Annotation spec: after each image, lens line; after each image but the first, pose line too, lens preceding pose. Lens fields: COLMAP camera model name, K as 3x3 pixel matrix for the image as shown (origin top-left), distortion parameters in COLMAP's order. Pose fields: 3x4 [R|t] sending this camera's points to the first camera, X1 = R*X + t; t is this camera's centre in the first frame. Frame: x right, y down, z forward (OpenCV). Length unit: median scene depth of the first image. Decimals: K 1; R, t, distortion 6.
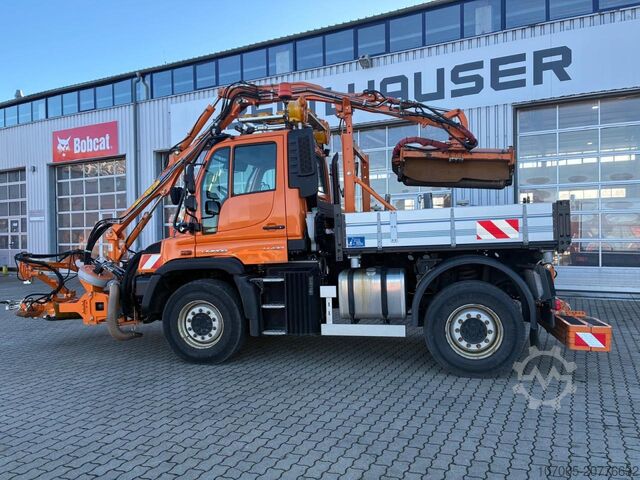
lens RADIAL K [[485.4, 0, 335.1], [0, 485.4, 248.2], [0, 0, 1]] dist [0.016400, -0.004526]
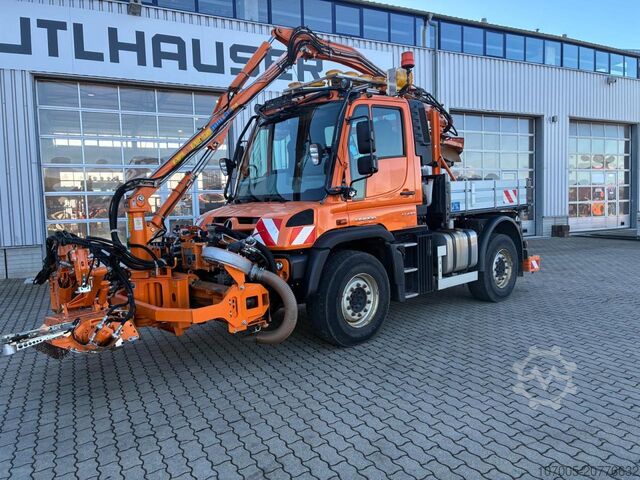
lens RADIAL K [[485.4, 0, 322.8], [0, 485.4, 240.0], [0, 0, 1]] dist [0.016400, -0.004526]
pose [[0.584290, -0.060099, 0.809316, -1.007354], [0.043877, 0.998135, 0.042443, 0.003679], [-0.810358, 0.010712, 0.585838, 0.510907]]
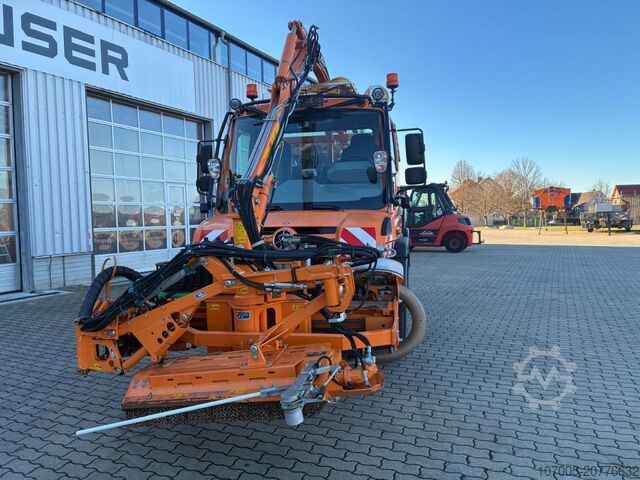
lens RADIAL K [[485.4, 0, 320.3], [0, 485.4, 236.1], [0, 0, 1]] dist [0.016400, -0.004526]
pose [[-0.004295, -0.026282, 0.999645, -1.141895], [0.052215, 0.998285, 0.026471, -0.009820], [-0.998627, 0.052311, -0.002915, 1.096840]]
